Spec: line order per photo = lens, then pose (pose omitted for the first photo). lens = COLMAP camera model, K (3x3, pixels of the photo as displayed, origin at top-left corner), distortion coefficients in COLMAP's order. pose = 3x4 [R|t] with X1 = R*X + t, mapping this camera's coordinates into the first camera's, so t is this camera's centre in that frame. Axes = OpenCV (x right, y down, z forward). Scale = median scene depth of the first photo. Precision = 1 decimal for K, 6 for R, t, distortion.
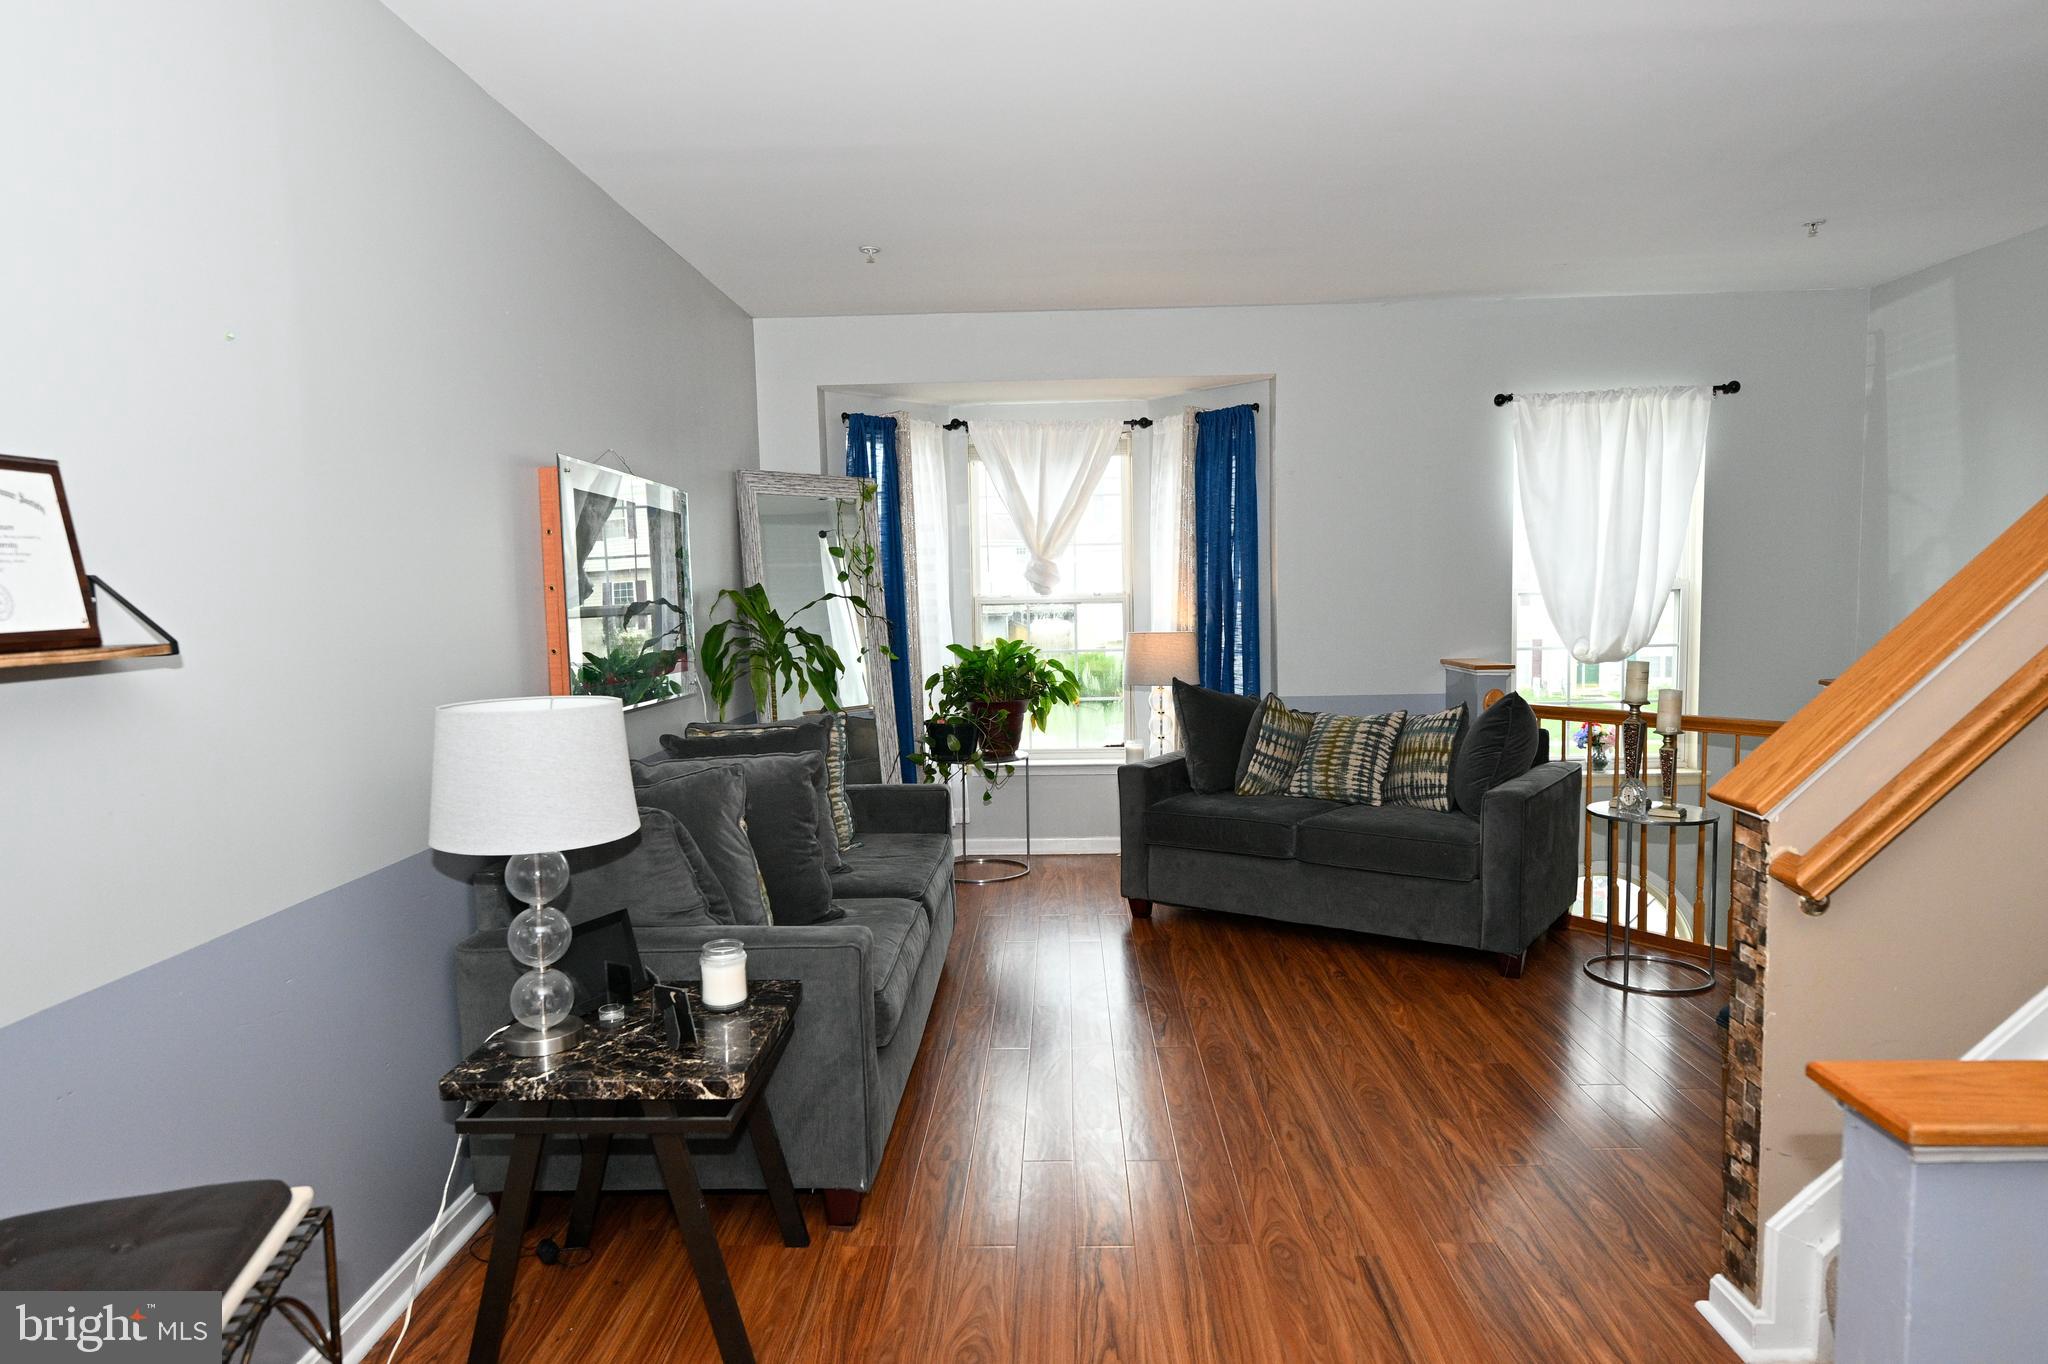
lens RADIAL K [[1246.7, 0, 1023.4], [0, 1246.7, 689.8], [0, 0, 1]] dist [-0.000271, -0.002663]
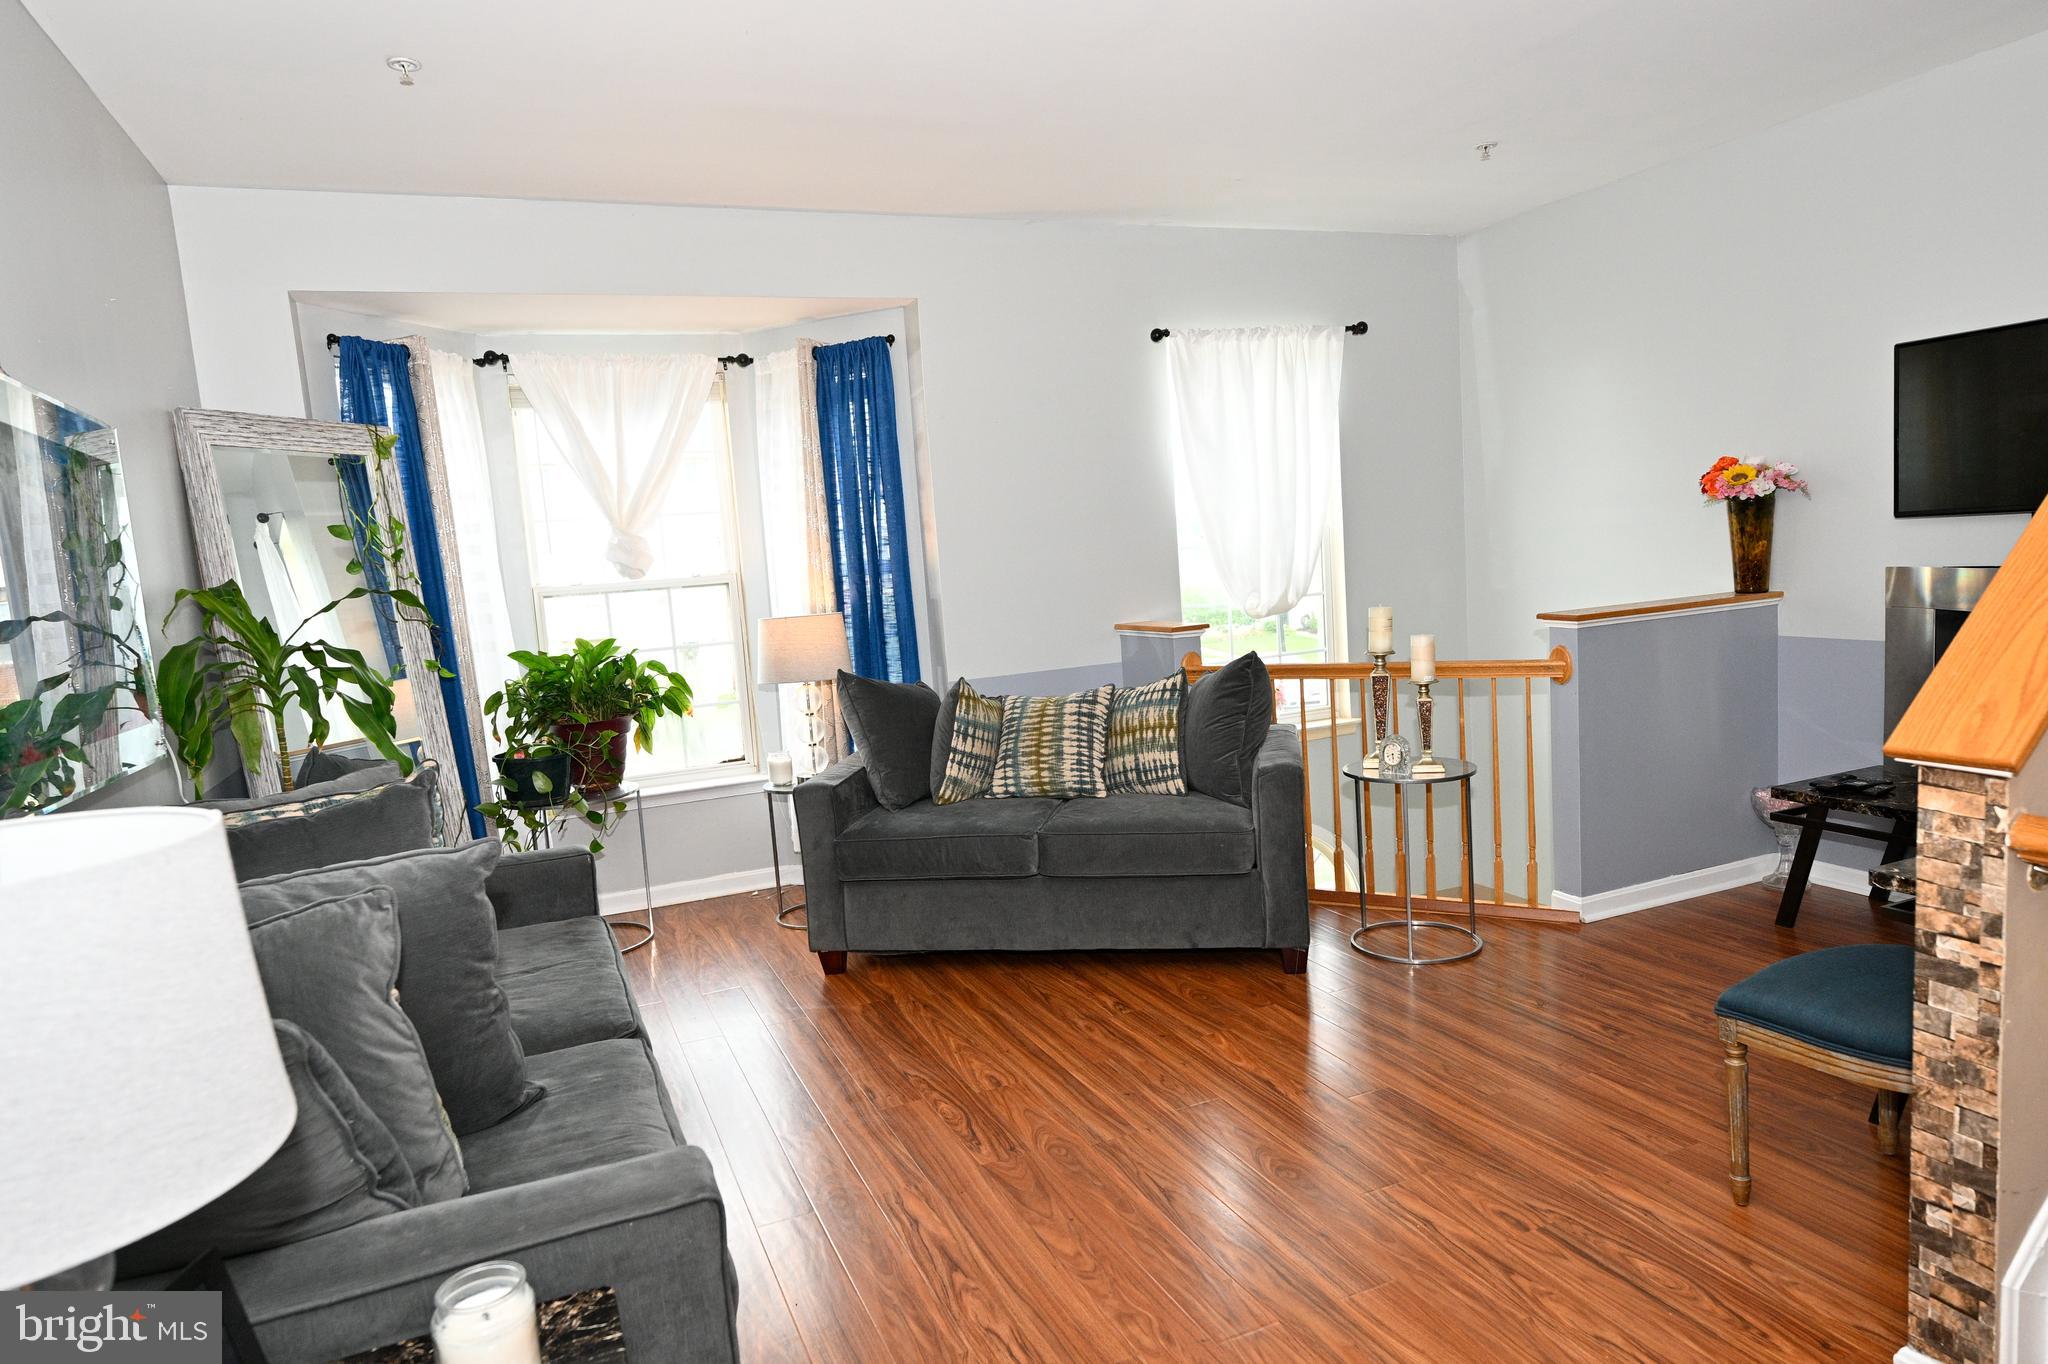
lens RADIAL K [[1246.7, 0, 1021.2], [0, 1246.7, 687.4], [0, 0, 1]] dist [-0.000271, -0.002663]
pose [[0.906562, -0.090093, 0.412345, -0.109639], [0.086864, 0.995865, 0.026611, -0.009853], [-0.413037, 0.011694, 0.910639, 0.225065]]
